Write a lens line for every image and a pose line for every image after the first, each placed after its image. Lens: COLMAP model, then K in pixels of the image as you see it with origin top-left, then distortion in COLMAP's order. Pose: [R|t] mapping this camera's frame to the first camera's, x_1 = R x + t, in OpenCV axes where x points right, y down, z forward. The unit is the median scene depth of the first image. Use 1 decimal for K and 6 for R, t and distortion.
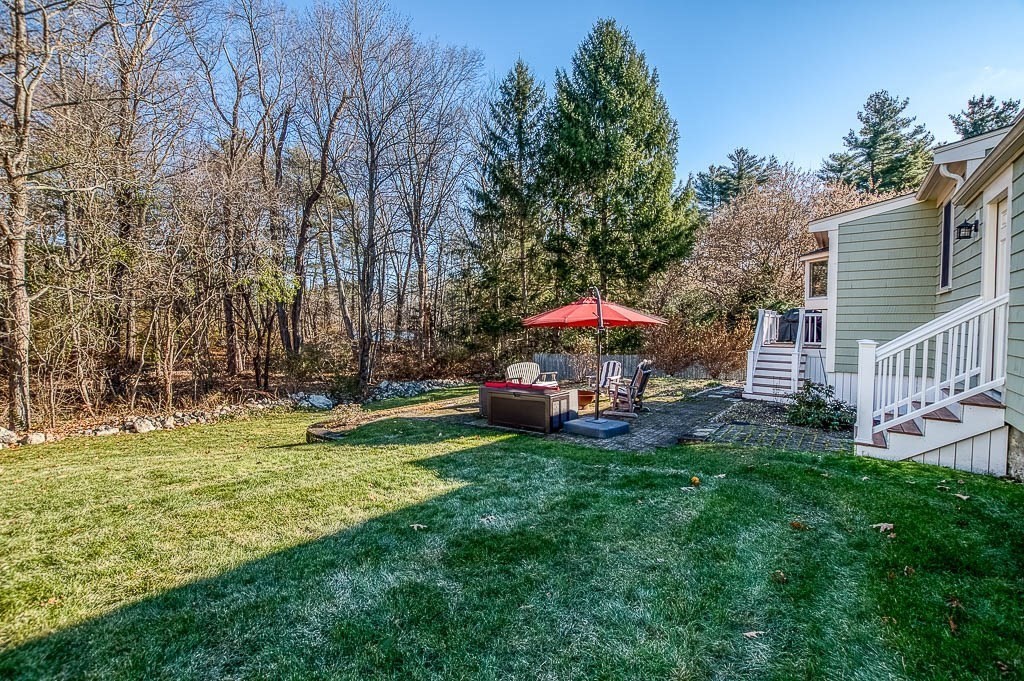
lens RADIAL K [[473.7, 0, 512.0], [0, 473.7, 340.5], [0, 0, 1]] dist [-0.013655, 0.000072]
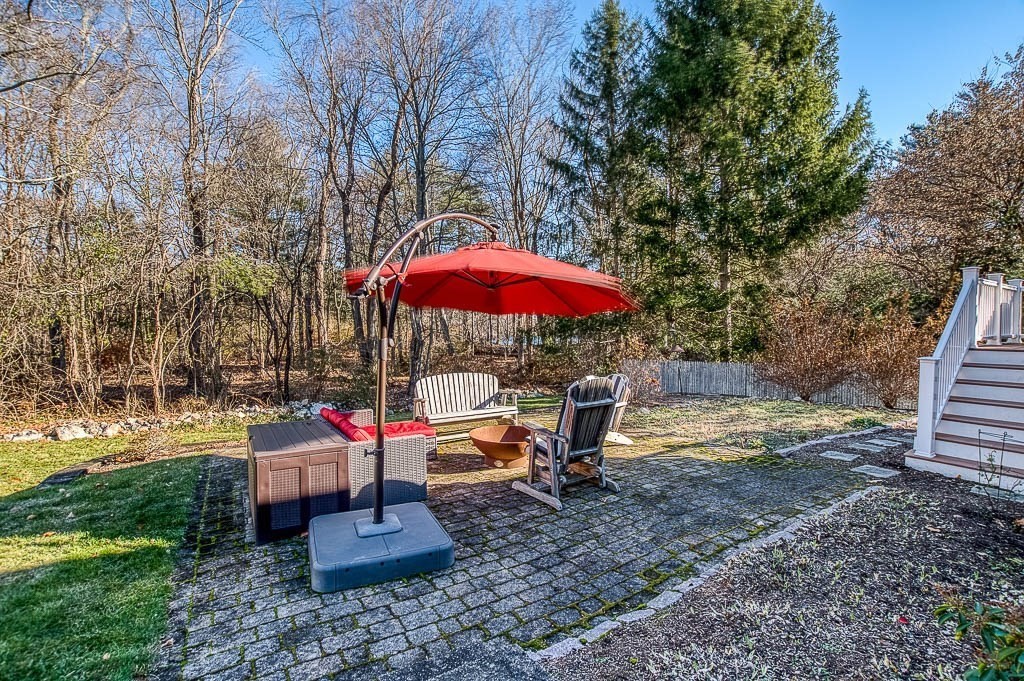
lens RADIAL K [[461.0, 0, 512.0], [0, 461.0, 340.5], [0, 0, 1]] dist [-0.028450, 0.000686]
pose [[0.931346, -0.001164, -0.364133, 0.167262], [-0.002758, 0.999944, -0.010251, 0.005986], [0.364124, 0.010551, 0.931291, 0.266105]]
